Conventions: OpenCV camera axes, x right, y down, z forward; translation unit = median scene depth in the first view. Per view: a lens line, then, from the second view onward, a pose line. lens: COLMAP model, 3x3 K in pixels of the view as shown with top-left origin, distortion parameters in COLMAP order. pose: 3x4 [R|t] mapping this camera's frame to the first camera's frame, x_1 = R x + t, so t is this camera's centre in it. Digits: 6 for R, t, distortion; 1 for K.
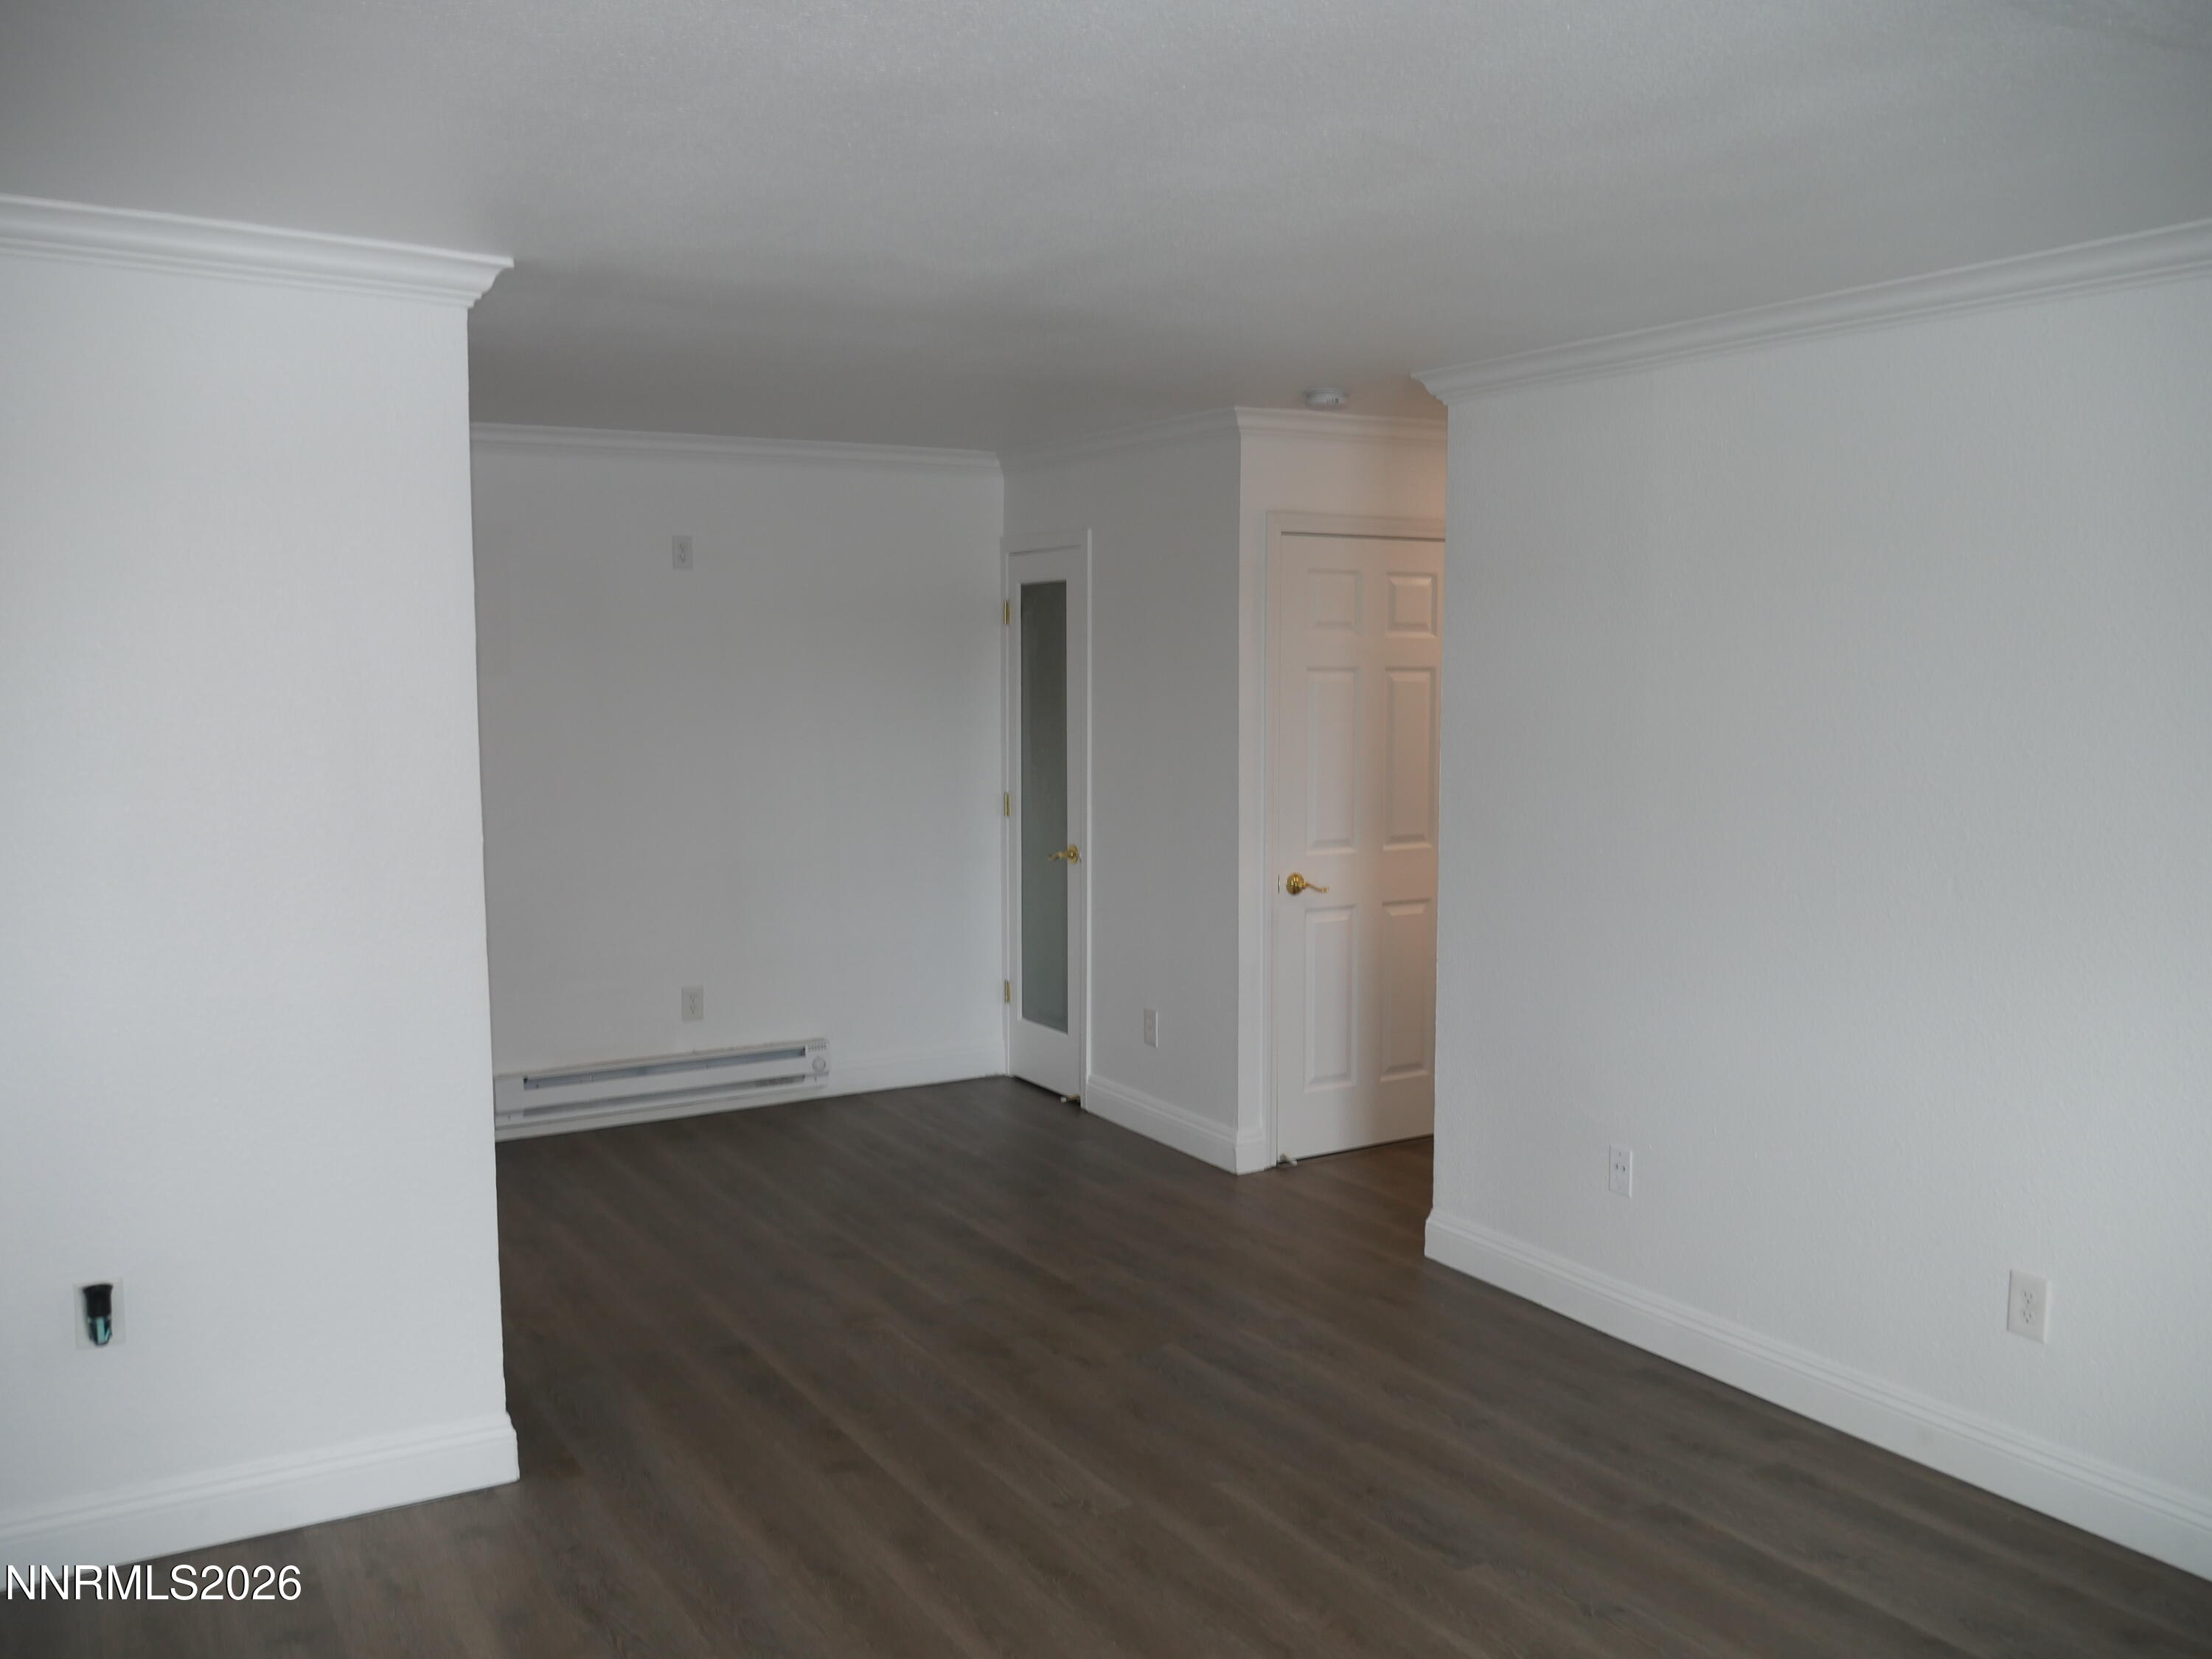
lens RADIAL K [[1827.2, 0, 1099.0], [0, 1827.2, 835.7], [0, 0, 1]] dist [-0.031517, 0.015124]
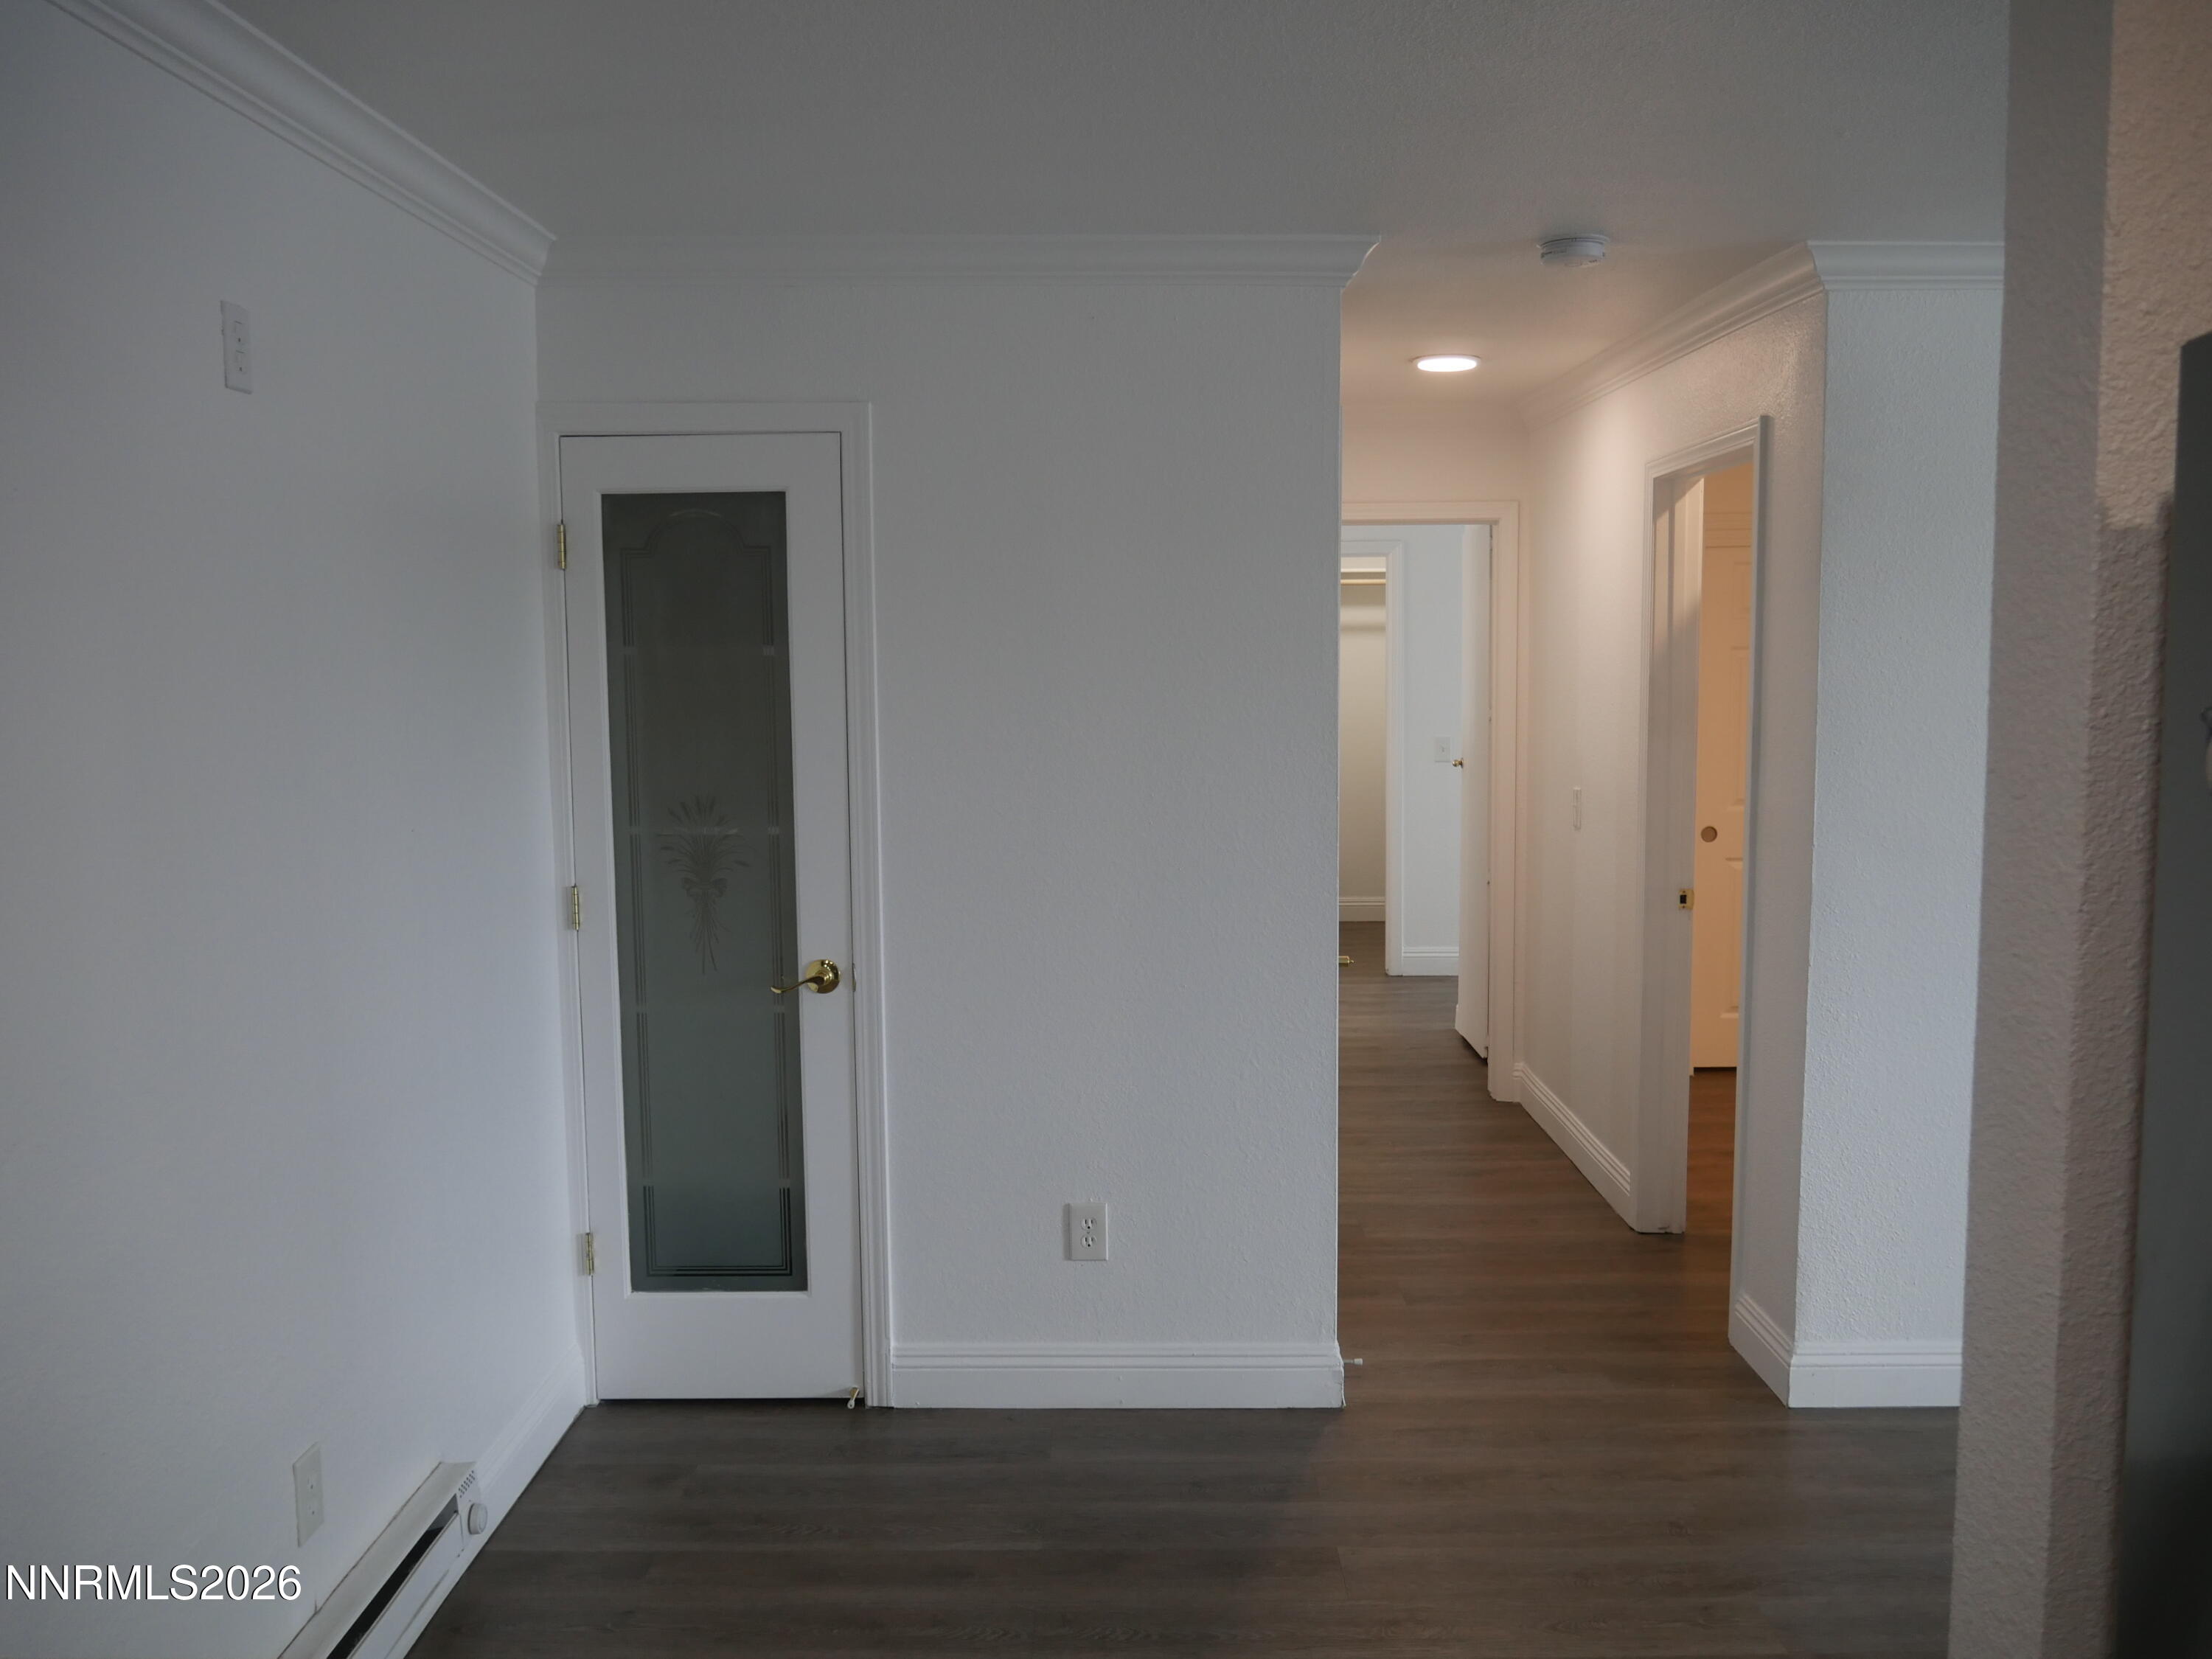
lens RADIAL K [[1774.7, 0, 1100.3], [0, 1774.7, 826.0], [0, 0, 1]] dist [0.003605, -0.000264]
pose [[0.507941, -0.097659, 0.855838, -0.437505], [0.087795, 0.994248, 0.061347, -0.062631], [-0.856906, 0.043978, 0.513593, 0.637171]]
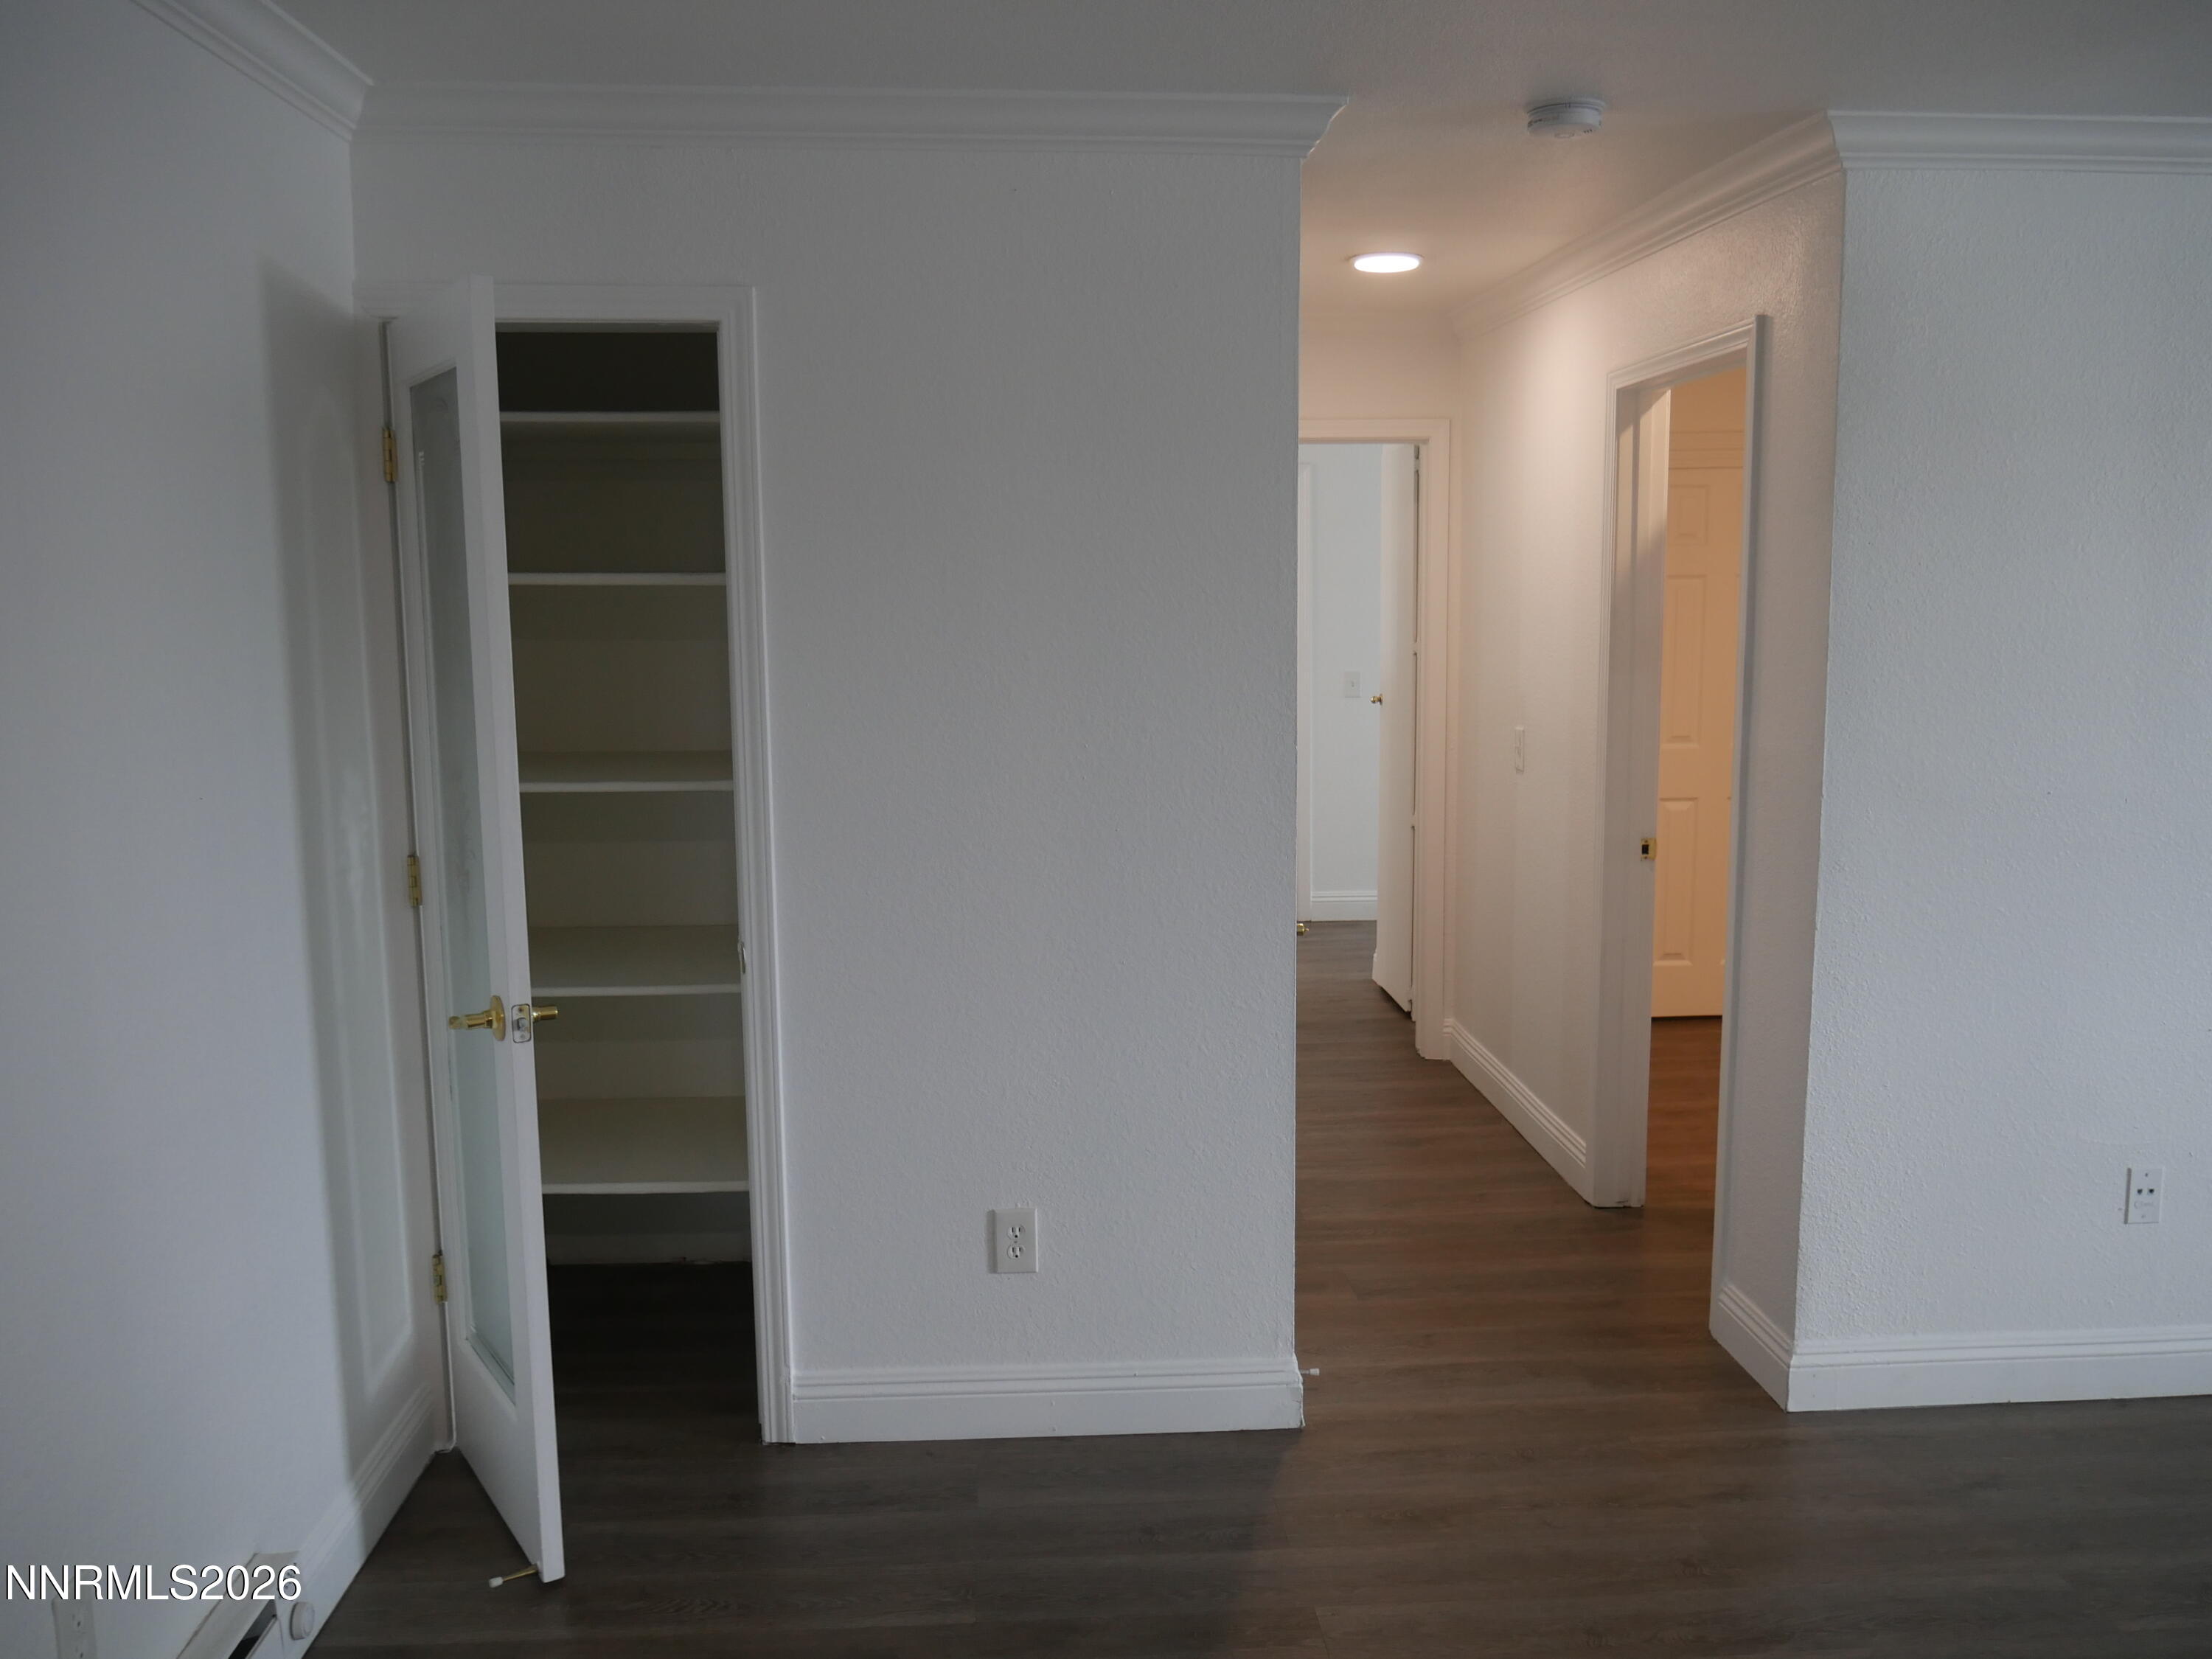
lens RADIAL K [[1876.5, 0, 1115.3], [0, 1876.5, 821.5], [0, 0, 1]] dist [-0.006453, 0.011410]
pose [[0.450356, -0.127067, 0.883761, -0.406222], [0.091150, 0.991193, 0.096065, -0.064250], [-0.888184, 0.037291, 0.457972, 0.665866]]
